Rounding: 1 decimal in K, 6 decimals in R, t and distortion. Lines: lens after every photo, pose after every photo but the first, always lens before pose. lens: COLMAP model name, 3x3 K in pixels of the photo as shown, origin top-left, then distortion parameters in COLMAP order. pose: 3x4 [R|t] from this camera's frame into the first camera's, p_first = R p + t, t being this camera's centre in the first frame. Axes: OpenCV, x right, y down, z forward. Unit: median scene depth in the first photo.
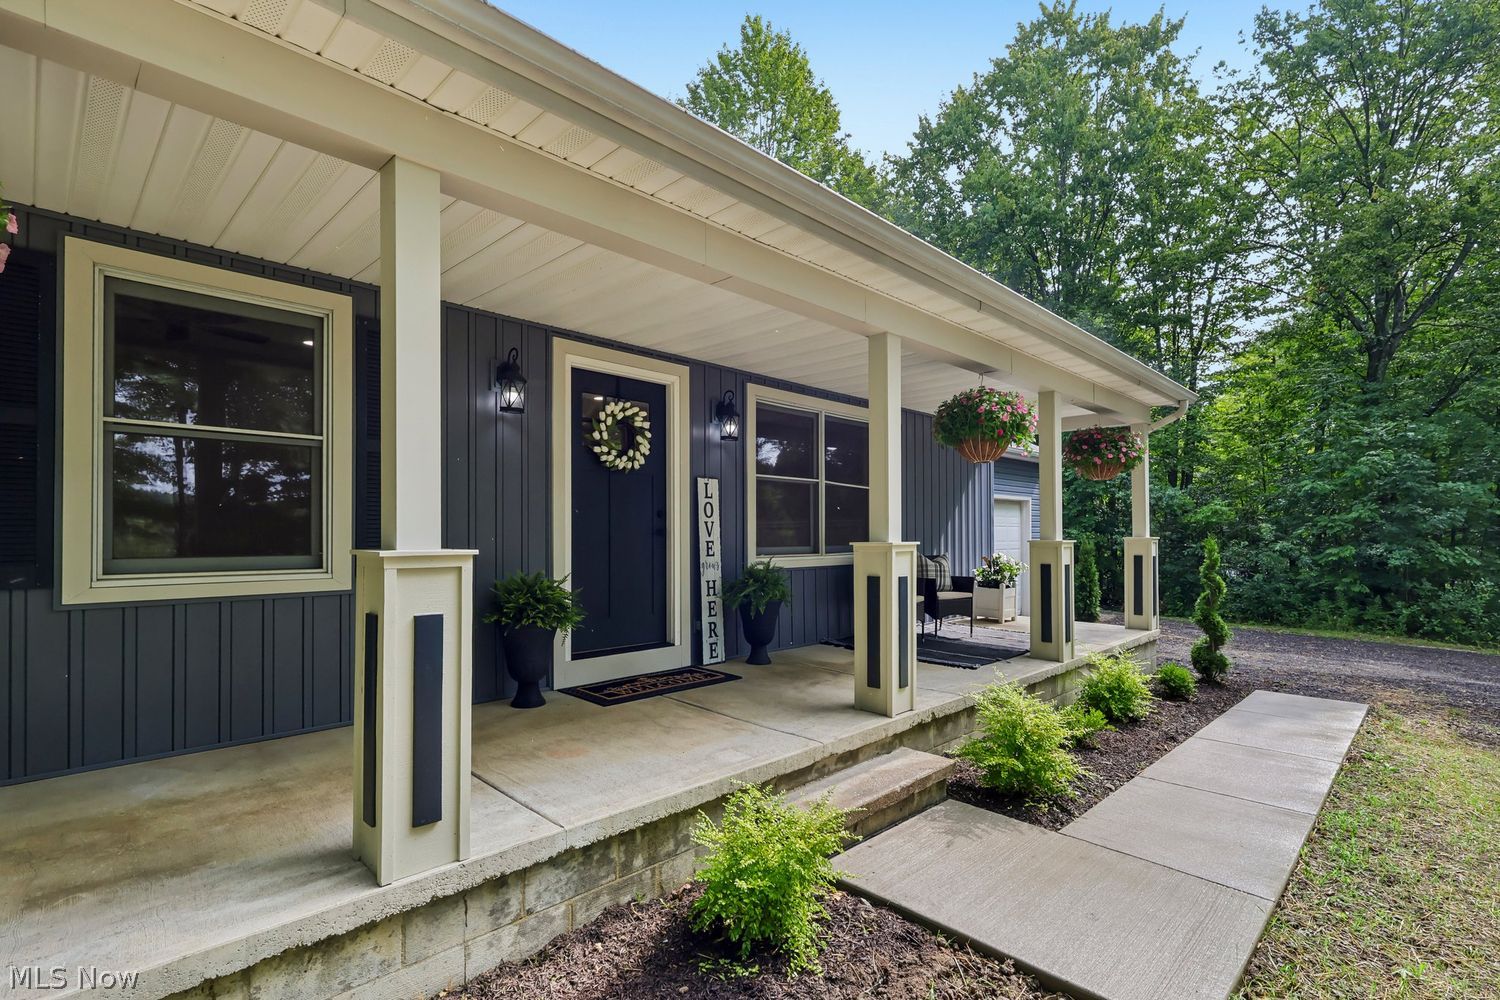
lens RADIAL K [[708.4, 0, 755.2], [0, 708.4, 526.2], [0, 0, 1]] dist [0.000700, 0.000061]
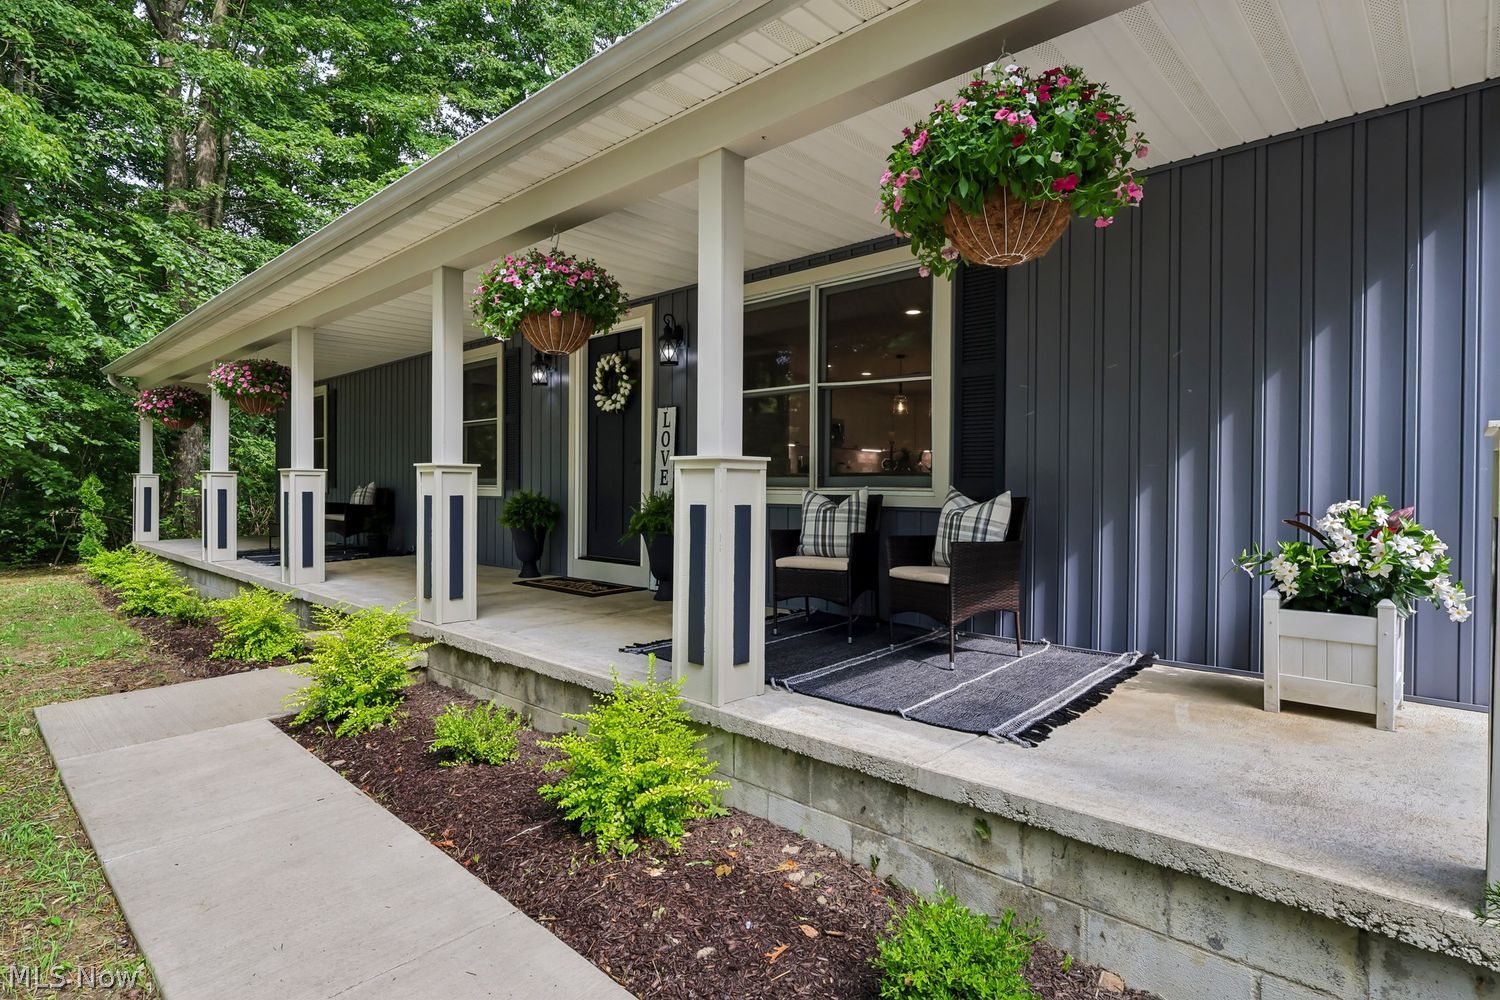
lens RADIAL K [[767.8, 0, 750.0], [0, 767.8, 500.0], [0, 0, 1]] dist [0.000529, 0.000040]
pose [[0.024616, 0.020820, -0.999480, 1.087459], [0.005467, 0.999765, 0.020960, 0.043889], [0.999682, -0.005980, 0.024496, 1.155383]]
